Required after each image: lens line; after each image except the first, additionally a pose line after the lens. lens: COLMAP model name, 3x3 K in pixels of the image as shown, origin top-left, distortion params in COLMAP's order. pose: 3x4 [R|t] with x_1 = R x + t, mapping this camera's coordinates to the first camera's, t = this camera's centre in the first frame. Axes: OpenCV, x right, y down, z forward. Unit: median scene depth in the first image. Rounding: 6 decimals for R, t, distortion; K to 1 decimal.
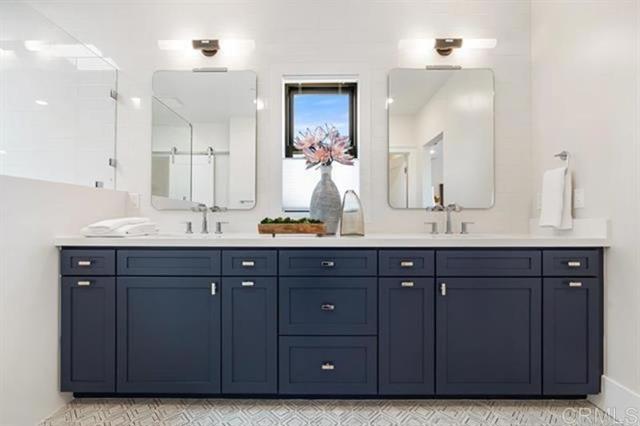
lens RADIAL K [[297.6, 0, 319.9], [0, 297.6, 222.1], [0, 0, 1]] dist [-0.023961, 0.000225]
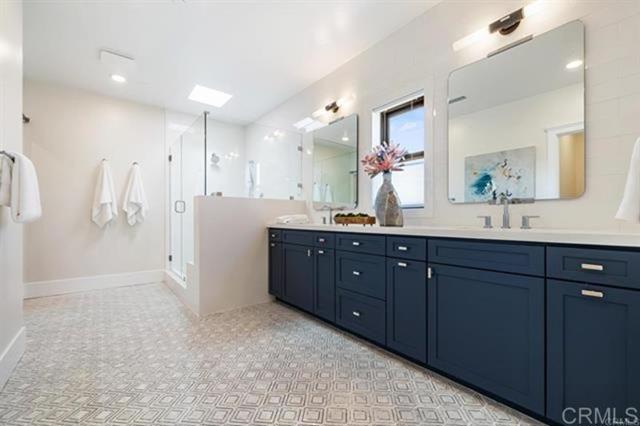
lens RADIAL K [[279.5, 0, 320.0], [0, 279.5, 213.0], [0, 0, 1]] dist [-0.001509, -0.000556]
pose [[0.618486, -0.018040, -0.785589, 0.866039], [0.013444, 0.999833, -0.012376, -0.000045], [0.785681, -0.002907, 0.618625, -0.007651]]
